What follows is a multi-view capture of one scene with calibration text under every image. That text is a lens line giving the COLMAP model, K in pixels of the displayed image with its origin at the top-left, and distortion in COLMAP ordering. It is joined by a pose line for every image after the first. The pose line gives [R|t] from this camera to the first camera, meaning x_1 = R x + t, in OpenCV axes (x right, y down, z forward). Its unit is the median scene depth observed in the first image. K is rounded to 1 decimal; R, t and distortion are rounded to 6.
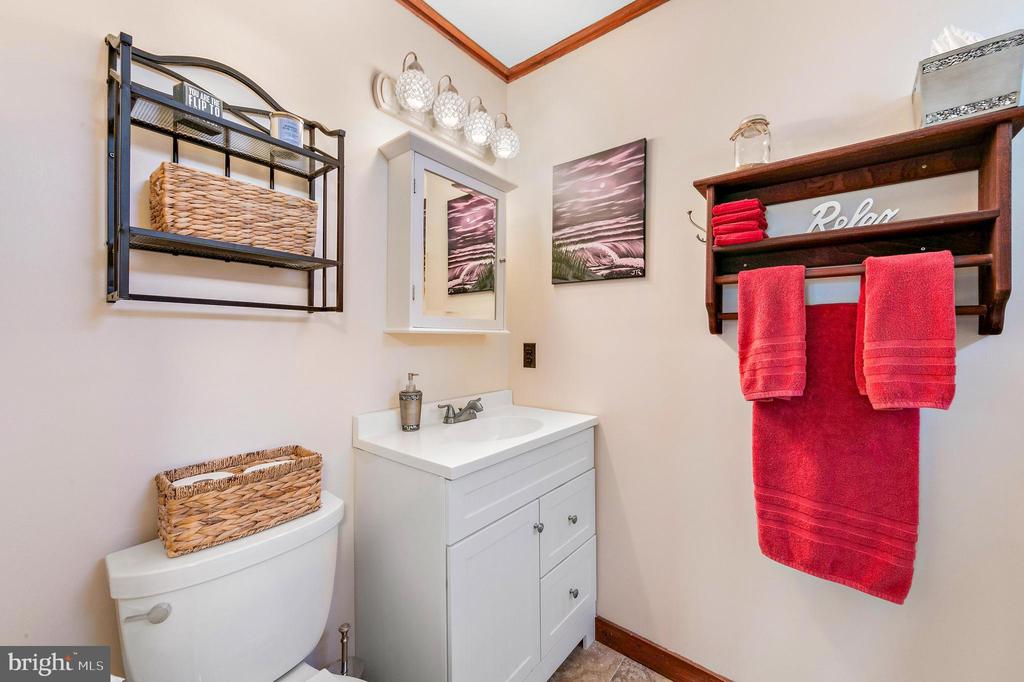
lens RADIAL K [[407.4, 0, 509.9], [0, 407.4, 337.8], [0, 0, 1]] dist [0.009328, 0.000269]
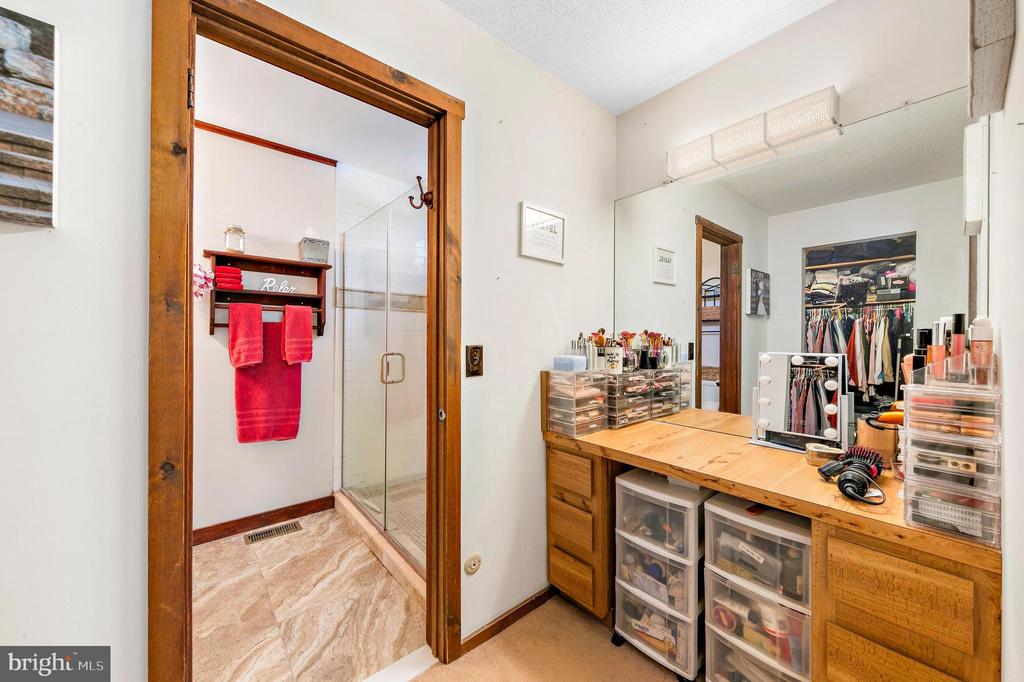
lens RADIAL K [[376.0, 0, 508.6], [0, 376.0, 339.0], [0, 0, 1]] dist [0.002745, 0.000525]
pose [[0.185493, -0.009427, 0.982600, -1.122103], [-0.006611, 0.999919, 0.010841, -0.021045], [-0.982623, -0.008507, 0.185416, -0.754274]]
